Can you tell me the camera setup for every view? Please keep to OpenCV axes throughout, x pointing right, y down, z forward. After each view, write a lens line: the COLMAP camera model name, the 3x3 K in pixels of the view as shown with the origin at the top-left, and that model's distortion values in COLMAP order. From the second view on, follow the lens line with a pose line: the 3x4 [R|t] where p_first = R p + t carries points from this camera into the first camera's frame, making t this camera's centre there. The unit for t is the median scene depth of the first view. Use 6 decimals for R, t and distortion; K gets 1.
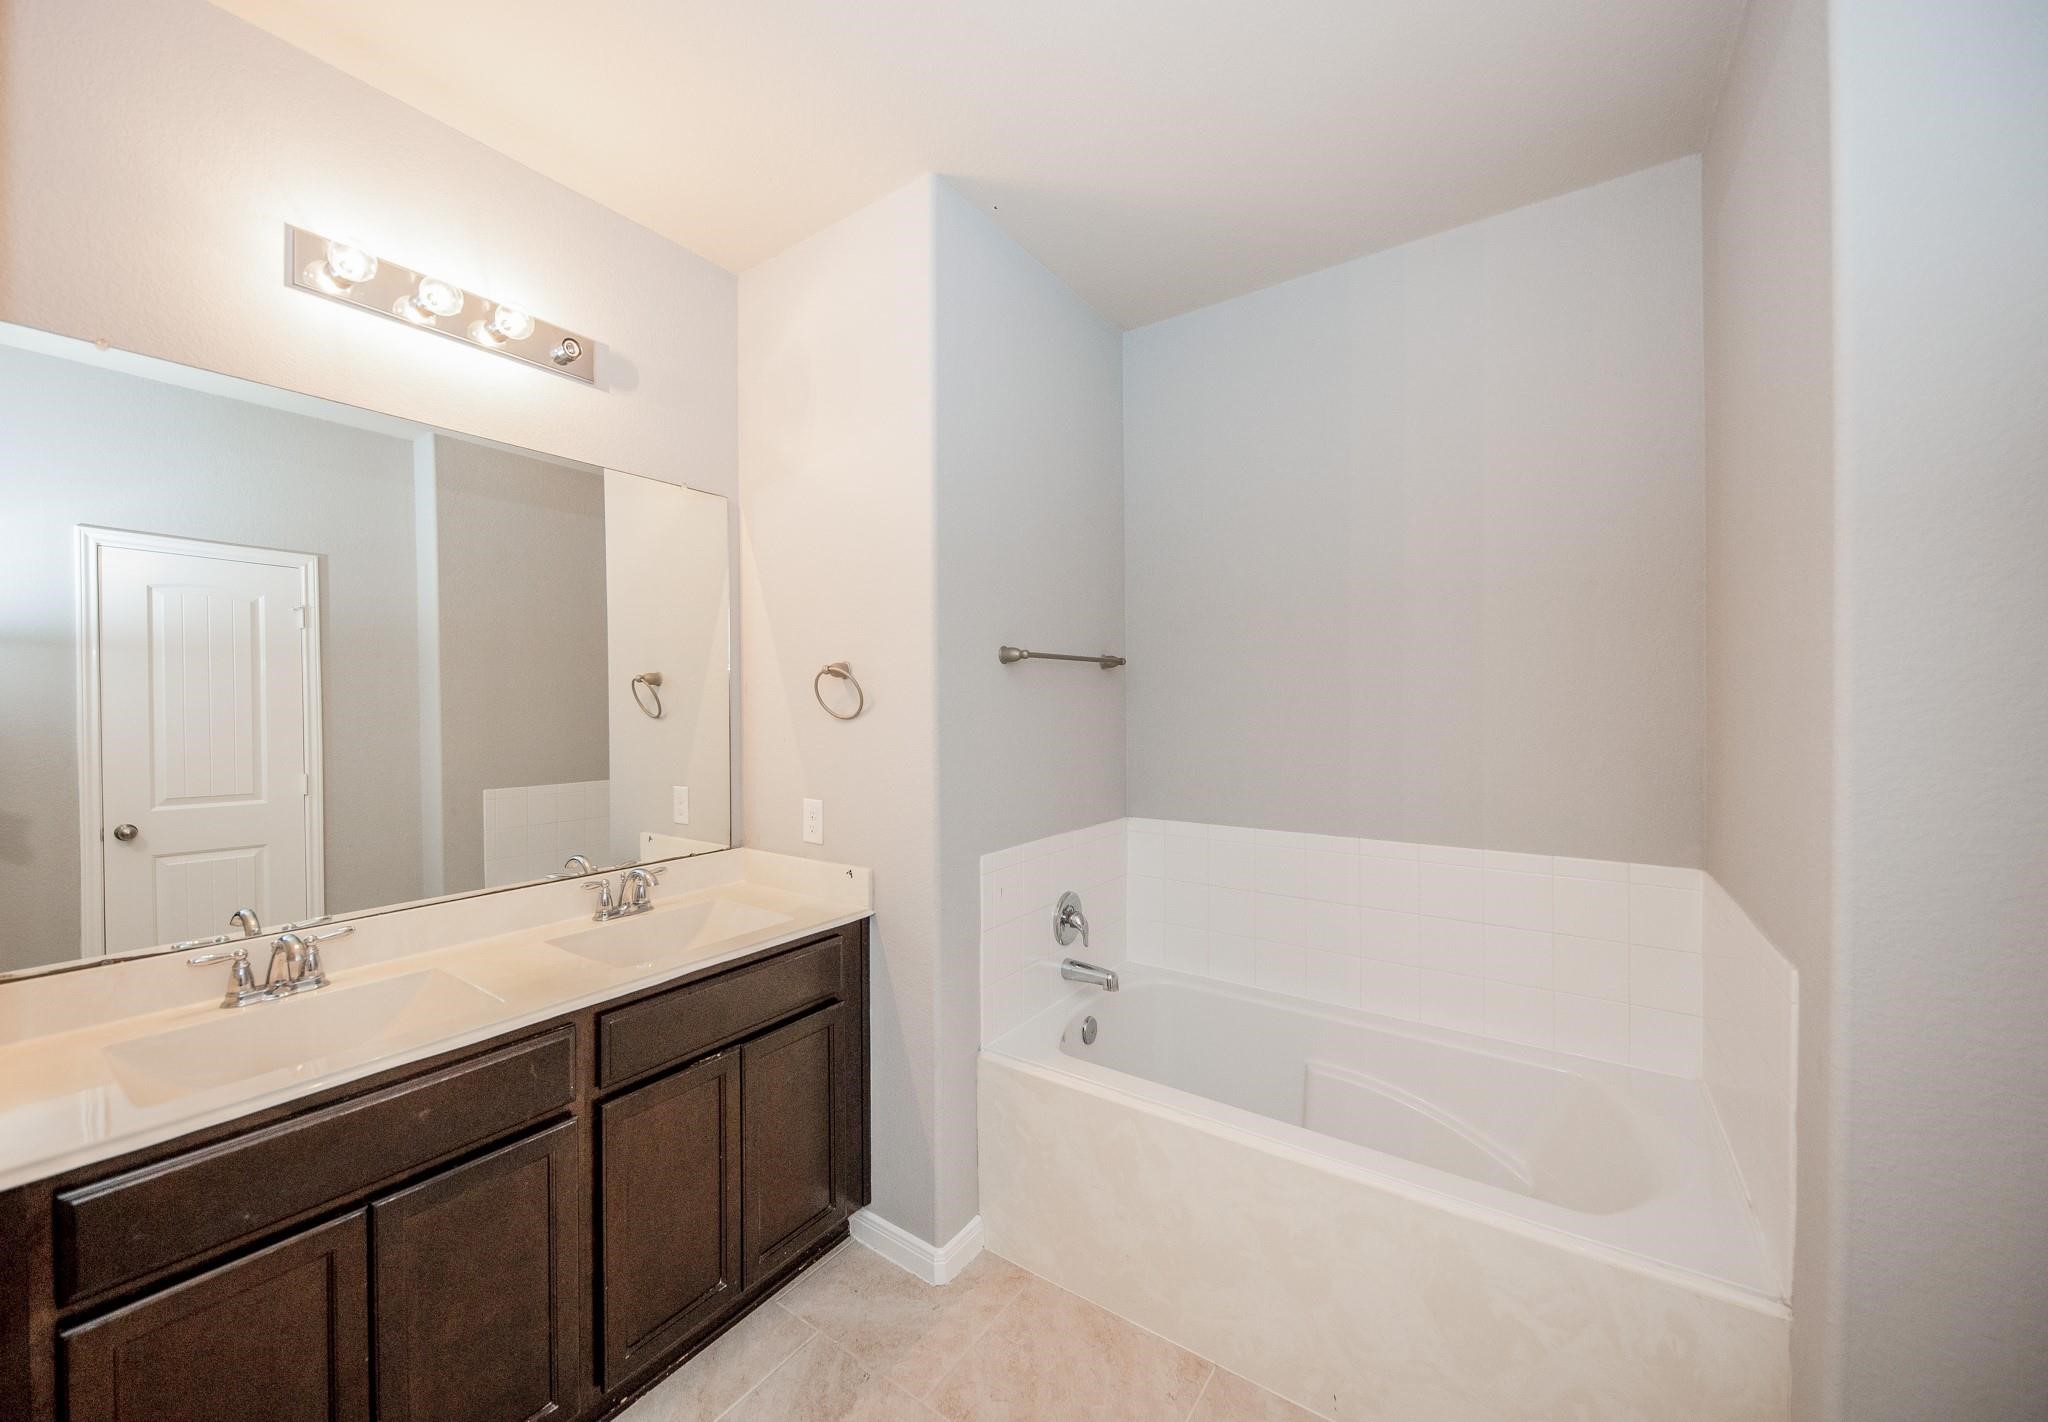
lens RADIAL K [[770.1, 0, 1010.1], [0, 770.1, 712.1], [0, 0, 1]] dist [0.000838, 0.000082]
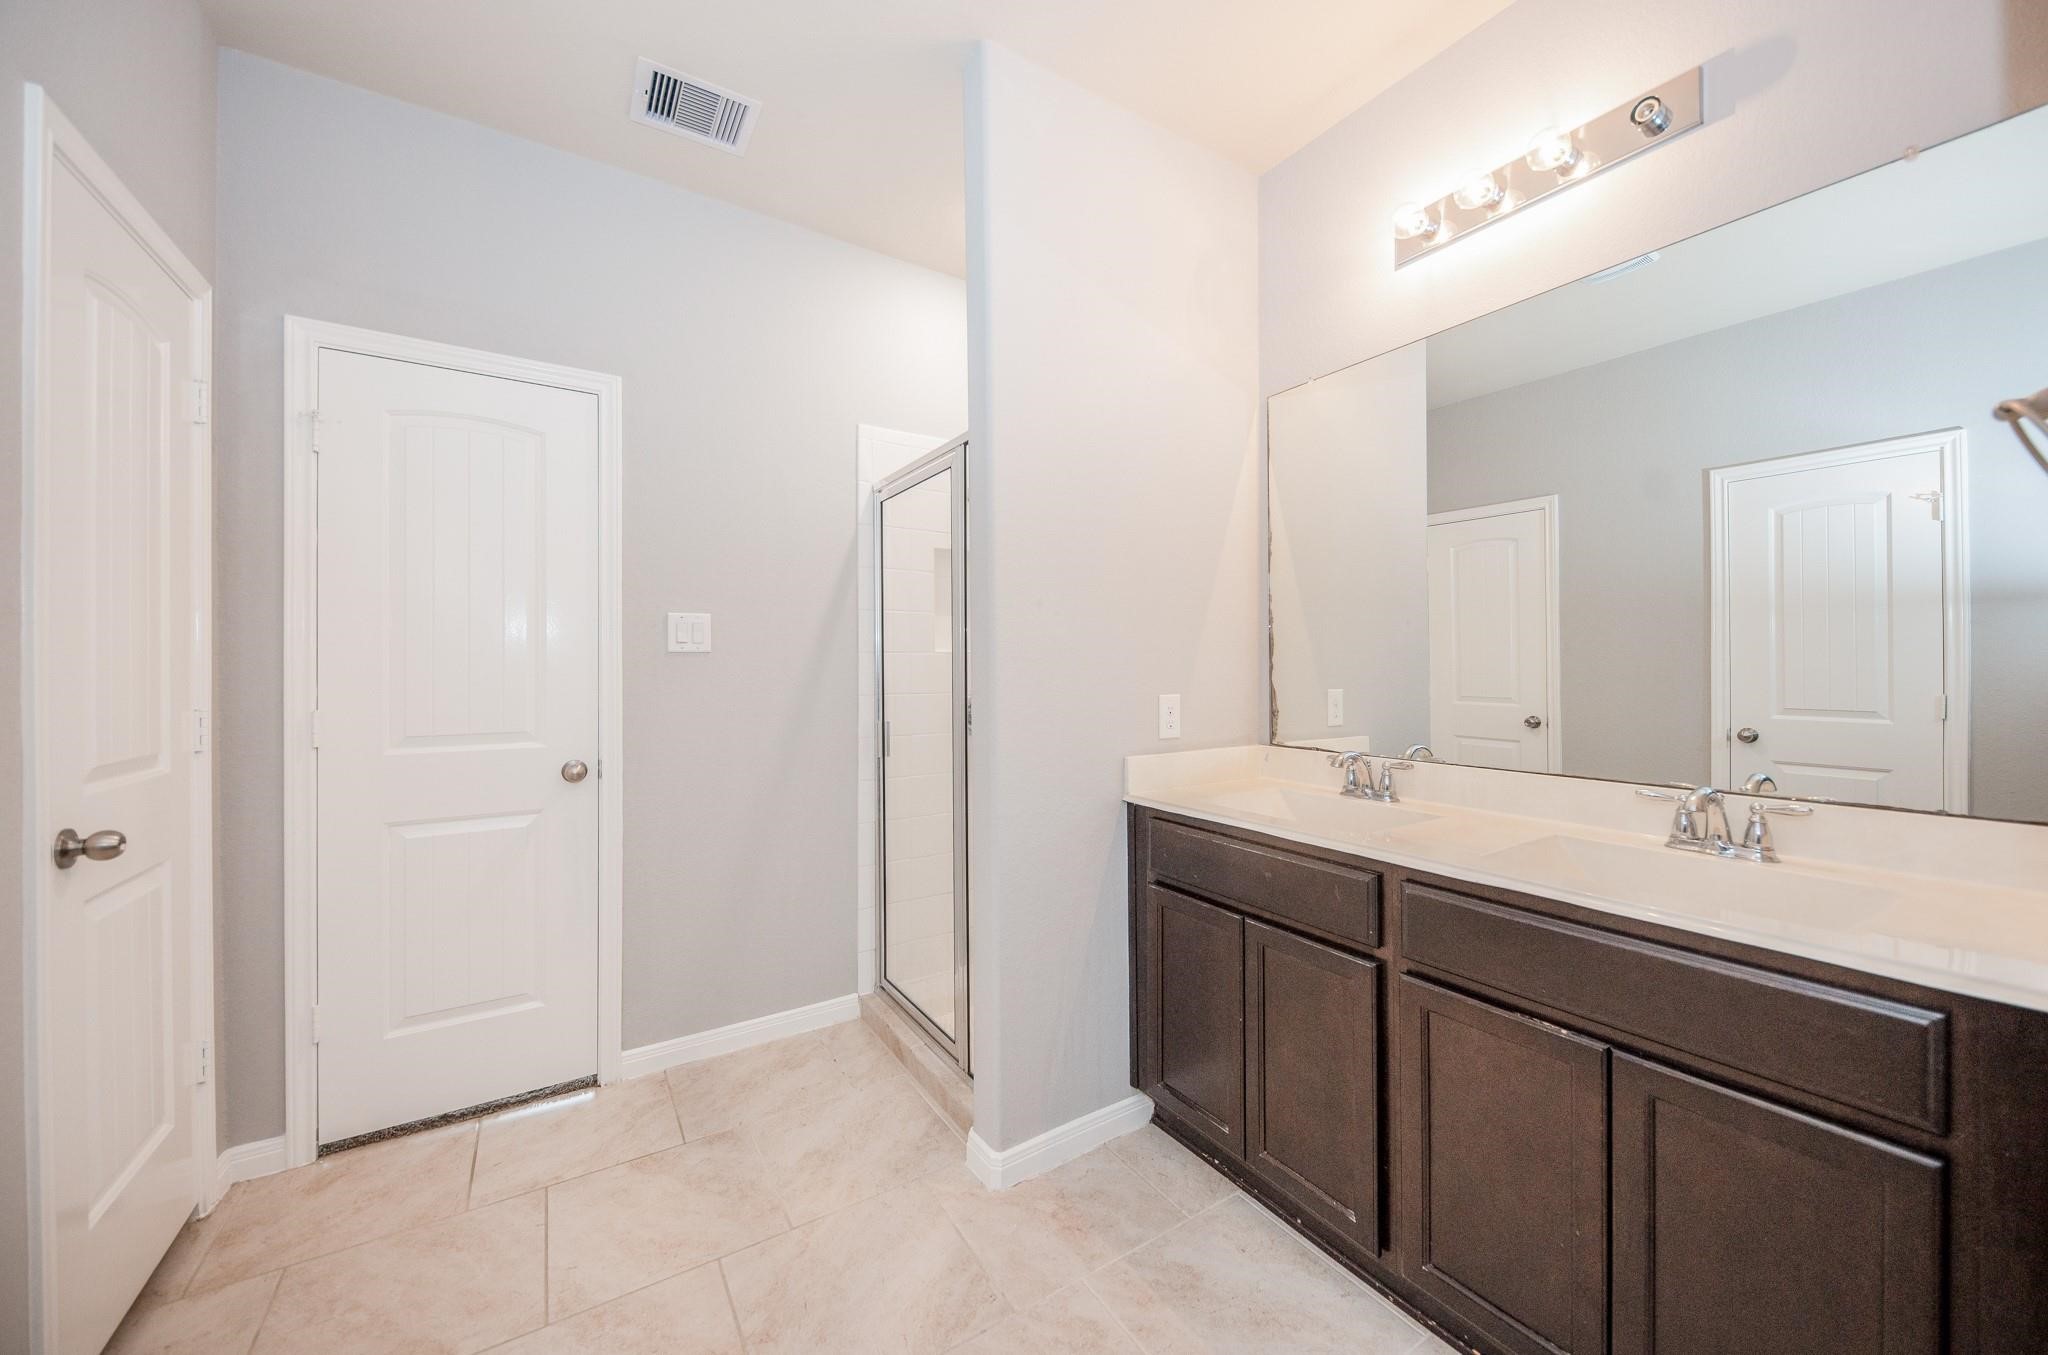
lens RADIAL K [[737.8, 0, 1018.4], [0, 737.8, 679.8], [0, 0, 1]] dist [0.007521, -0.004922]
pose [[-0.418728, 0.004975, -0.908098, 0.401533], [-0.006605, 0.999942, 0.008524, 0.112161], [0.908088, 0.009567, -0.418671, 0.759730]]
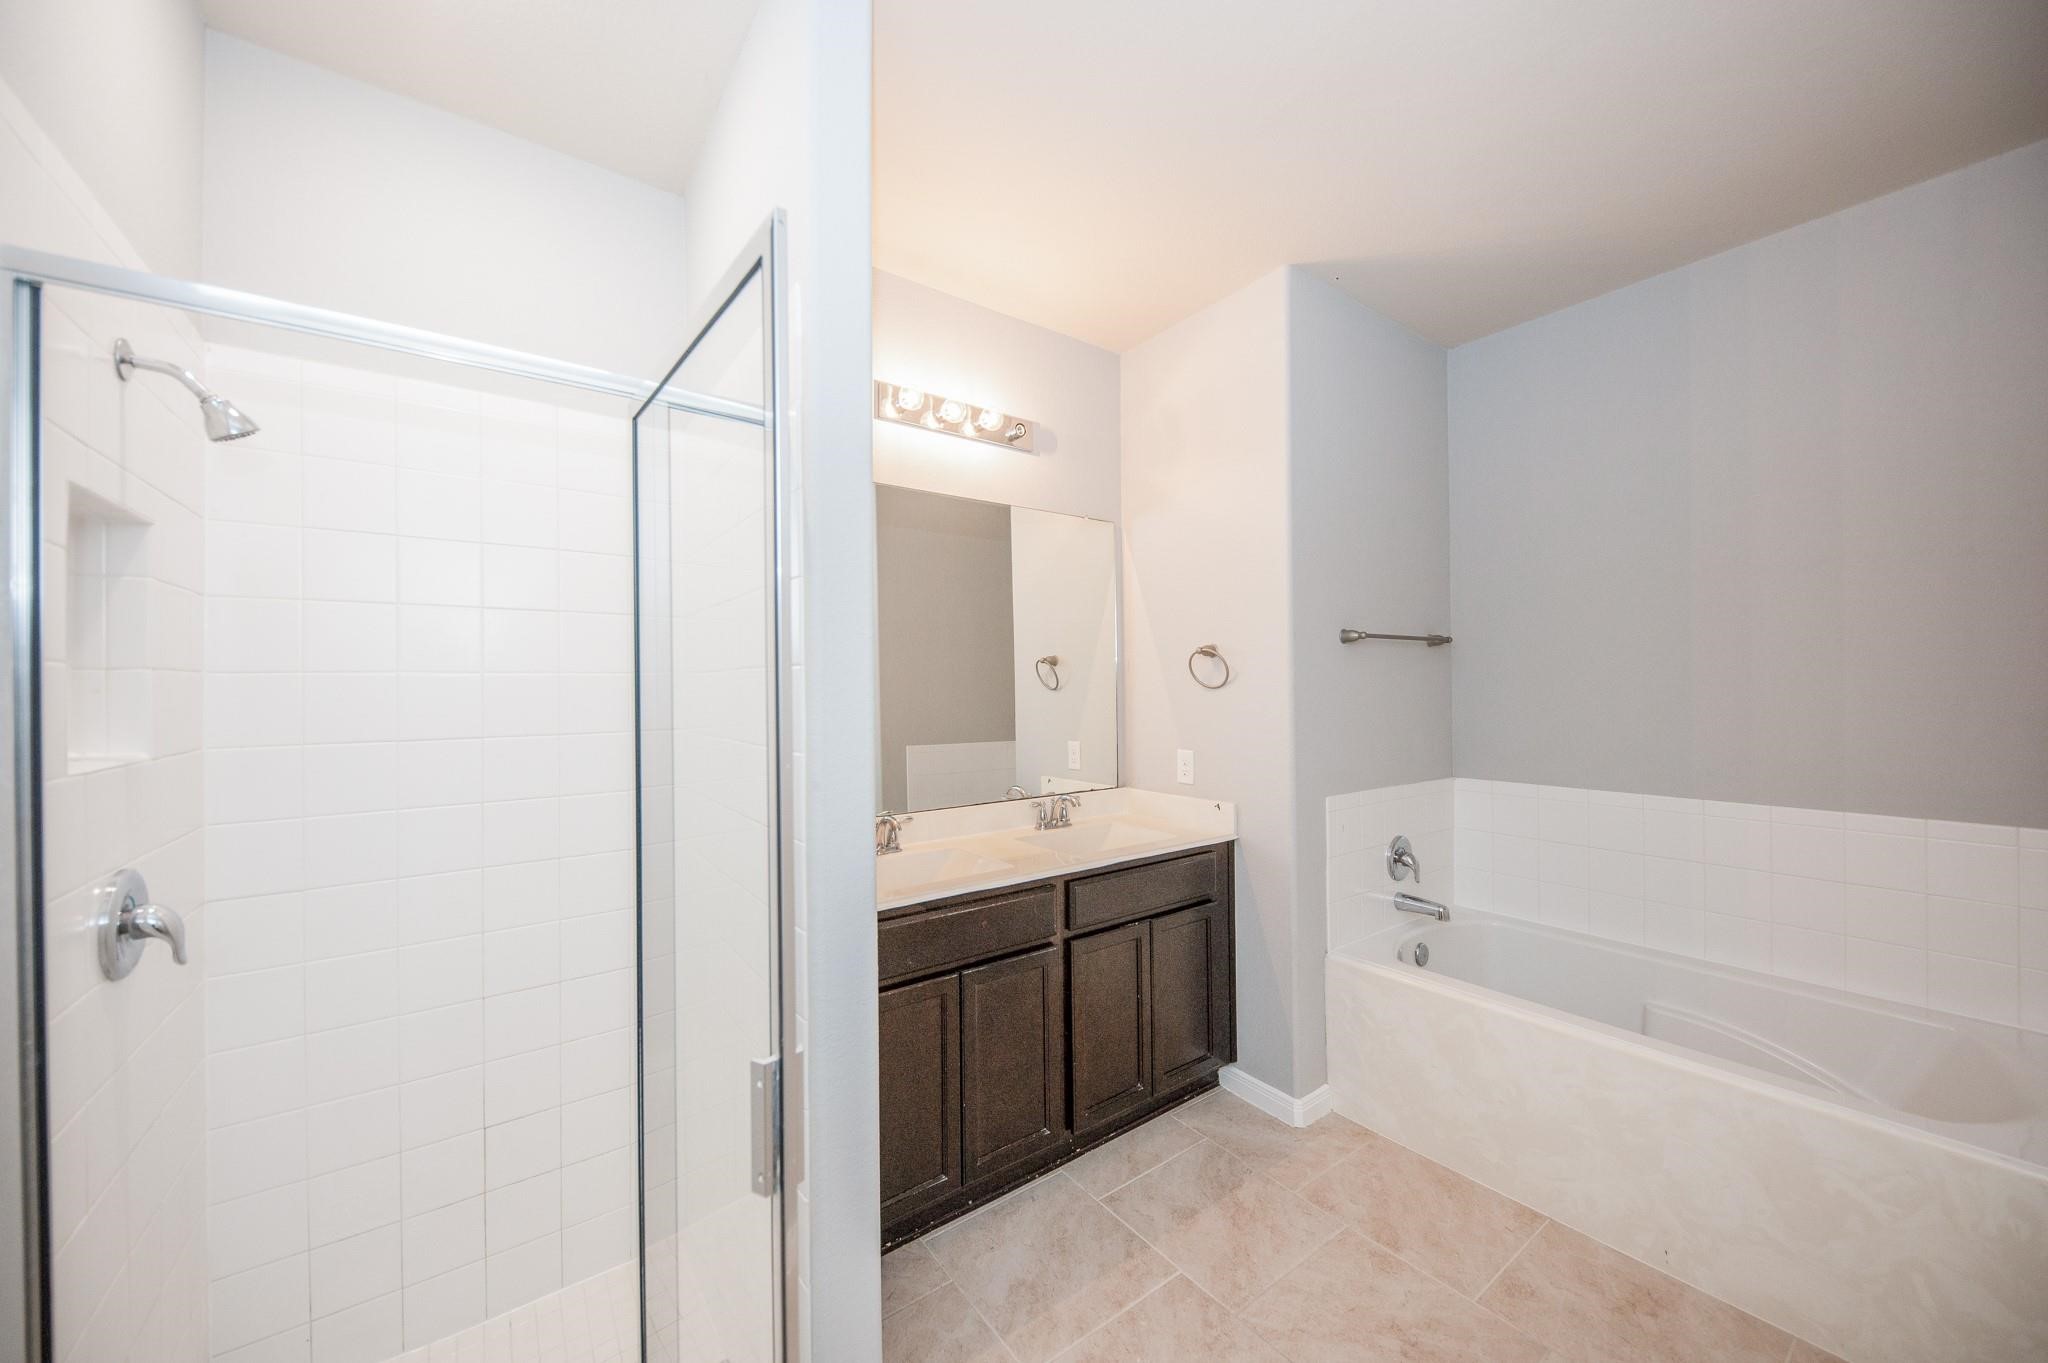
lens RADIAL K [[763.3, 0, 1026.7], [0, 763.3, 686.0], [0, 0, 1]] dist [0.008639, -0.006375]
pose [[0.946415, -0.001656, -0.322948, -0.100357], [-0.003426, 0.999879, -0.015165, 0.027185], [0.322934, 0.015458, 0.946295, -0.342673]]
